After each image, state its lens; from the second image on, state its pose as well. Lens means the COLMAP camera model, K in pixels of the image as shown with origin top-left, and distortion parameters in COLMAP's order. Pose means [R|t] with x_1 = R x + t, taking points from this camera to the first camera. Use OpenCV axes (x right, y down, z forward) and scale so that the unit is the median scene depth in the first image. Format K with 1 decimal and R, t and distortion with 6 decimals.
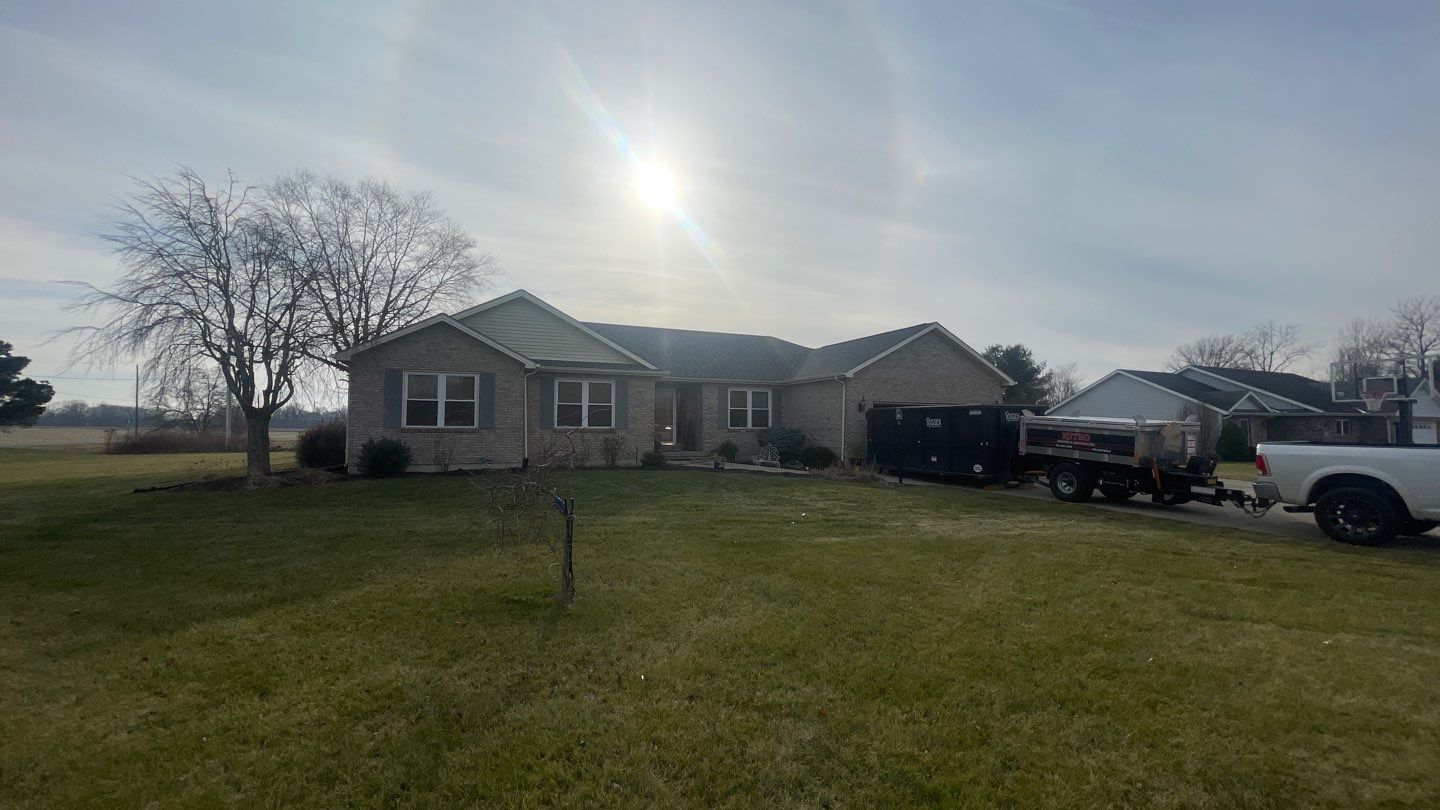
lens RADIAL K [[595.8, 0, 726.8], [0, 595.8, 405.1], [0, 0, 1]] dist [-0.003380, 0.000015]
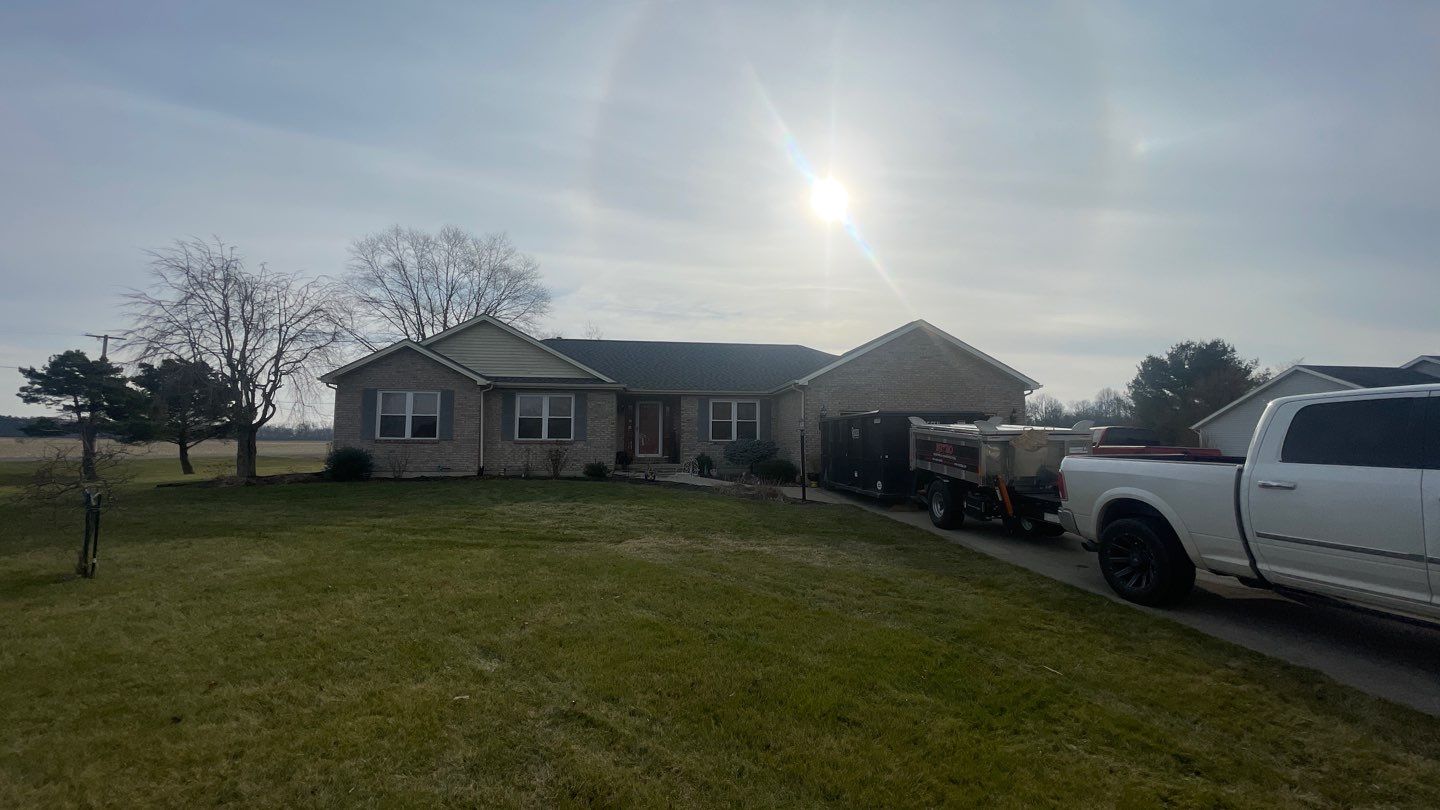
lens RADIAL K [[595.8, 0, 726.8], [0, 595.8, 405.1], [0, 0, 1]] dist [-0.003380, 0.000015]
pose [[0.951814, -0.018620, -0.306111, 0.408276], [0.010723, 0.999565, -0.027461, 0.009665], [0.306489, 0.022855, 0.951600, 0.094728]]
